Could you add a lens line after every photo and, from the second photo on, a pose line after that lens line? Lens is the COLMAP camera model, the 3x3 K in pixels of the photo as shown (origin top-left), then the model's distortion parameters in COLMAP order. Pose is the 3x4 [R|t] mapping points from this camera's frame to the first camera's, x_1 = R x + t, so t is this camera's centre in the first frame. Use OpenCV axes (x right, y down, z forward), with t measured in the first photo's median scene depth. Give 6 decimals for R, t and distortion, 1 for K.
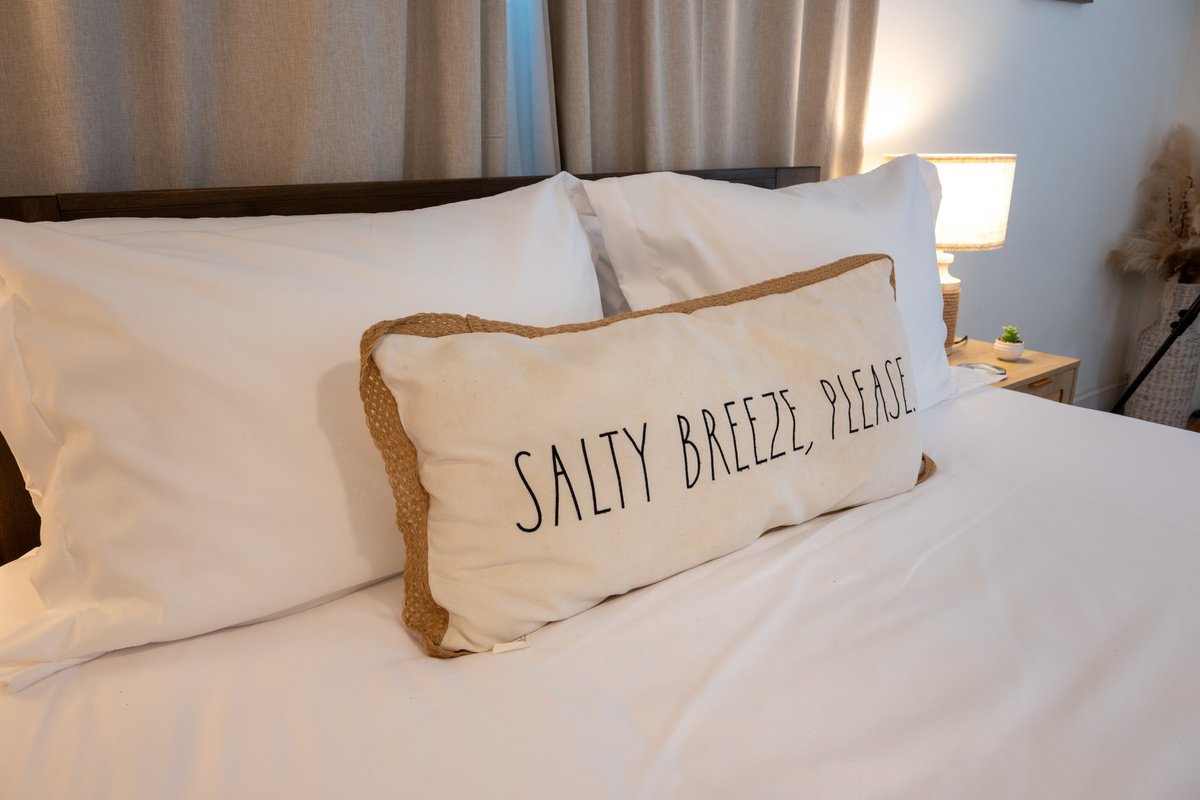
lens RADIAL K [[817.4, 0, 600.0], [0, 817.4, 400.0], [0, 0, 1]] dist [0.001921, -0.000240]
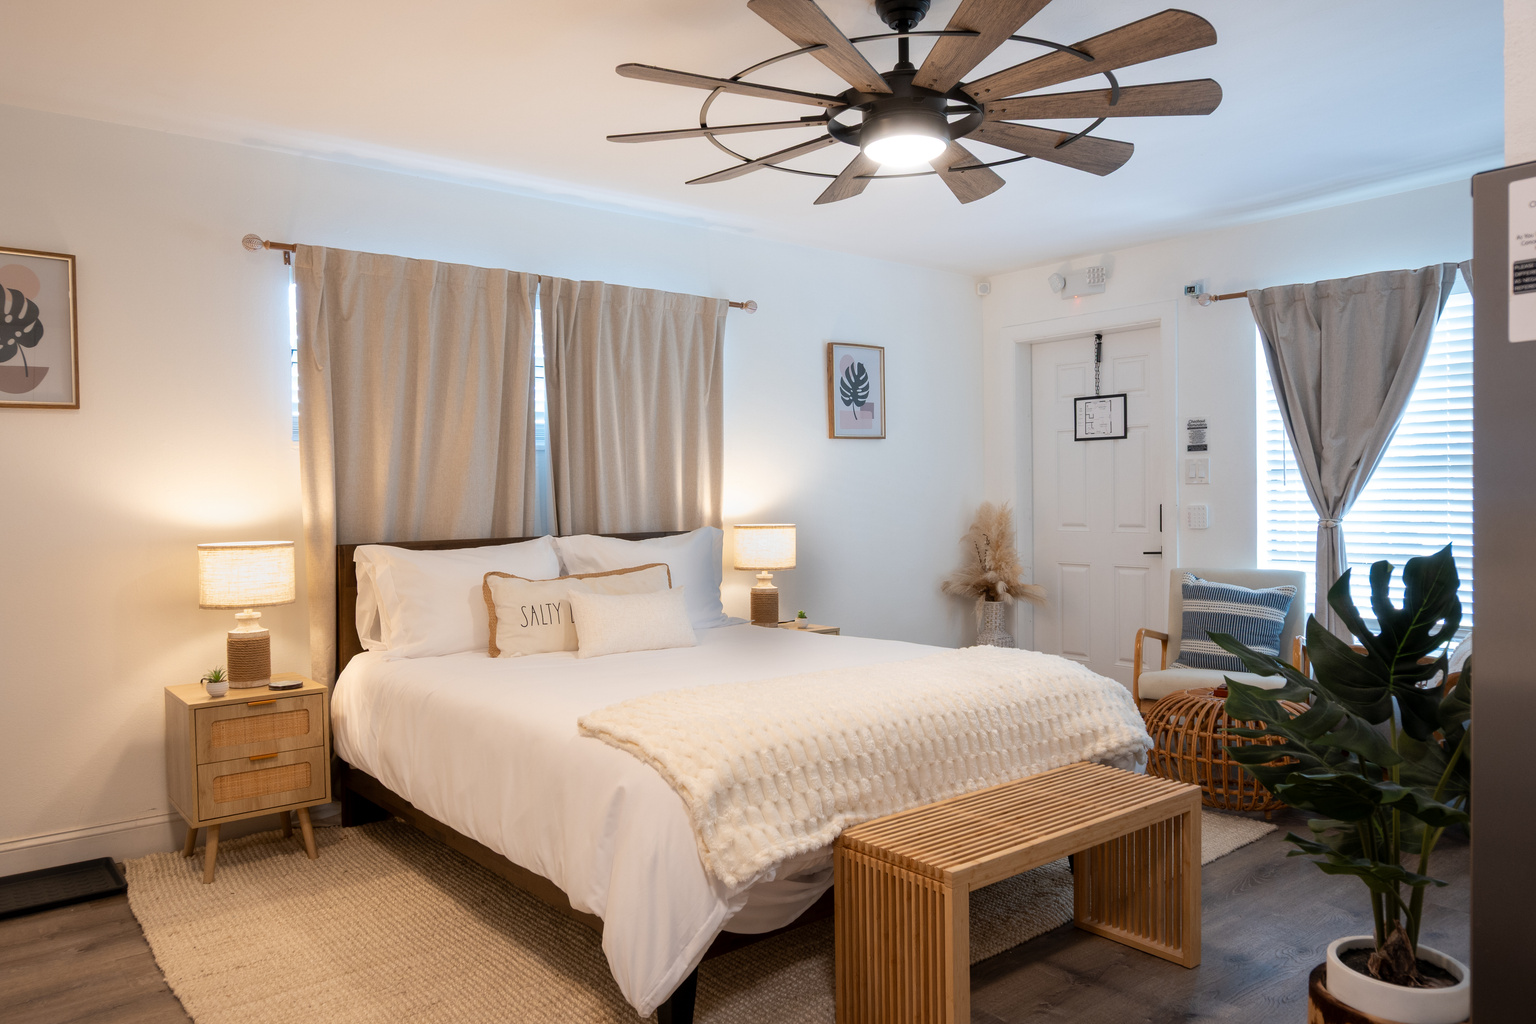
lens RADIAL K [[1109.0, 0, 768.0], [0, 1109.0, 512.0], [0, 0, 1]] dist [-0.002714, -0.001369]
pose [[0.999023, -0.003785, 0.044035, 0.373319], [0.016151, 0.958684, -0.284014, 0.515366], [-0.041141, 0.284448, 0.957808, -1.876930]]
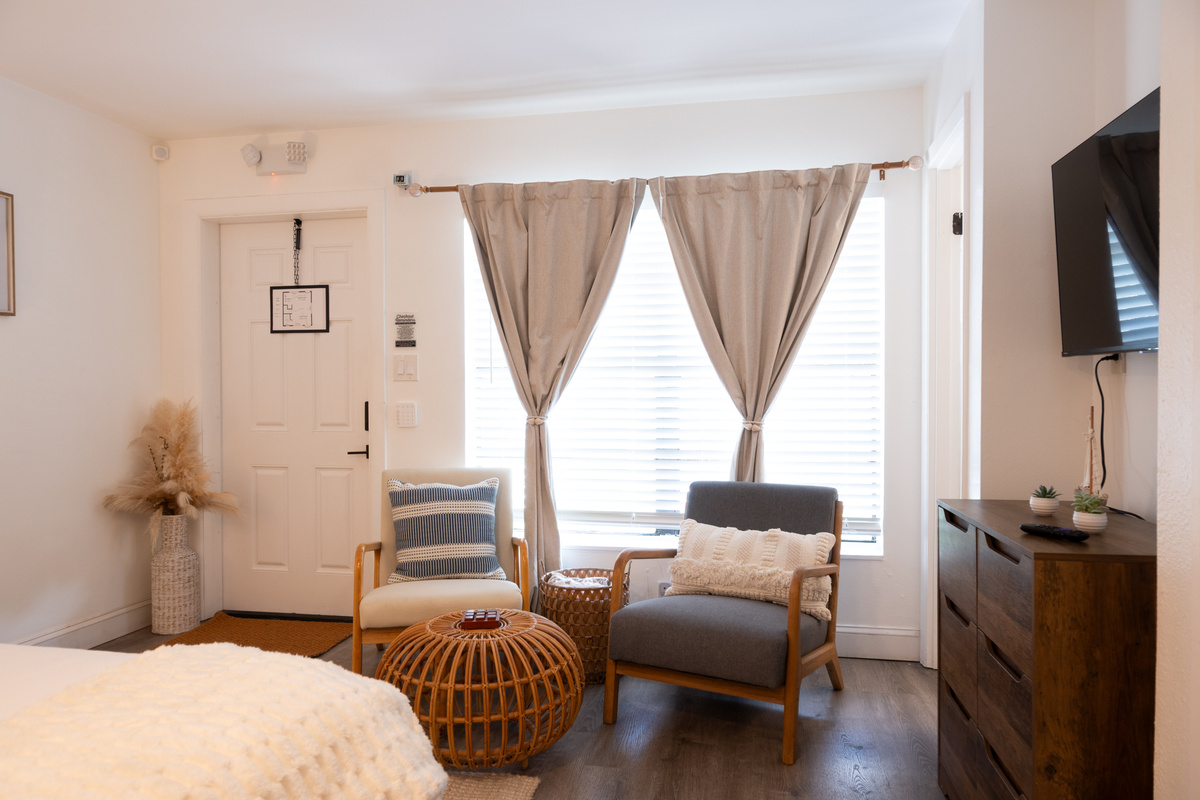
lens RADIAL K [[850.0, 0, 625.1], [0, 850.0, 399.6], [0, 0, 1]] dist [-0.005068, -0.001184]
pose [[0.743533, -0.002469, 0.668695, 0.634063], [0.197071, 0.956390, -0.215595, 0.214860], [-0.639001, 0.292082, 0.711594, -0.896779]]
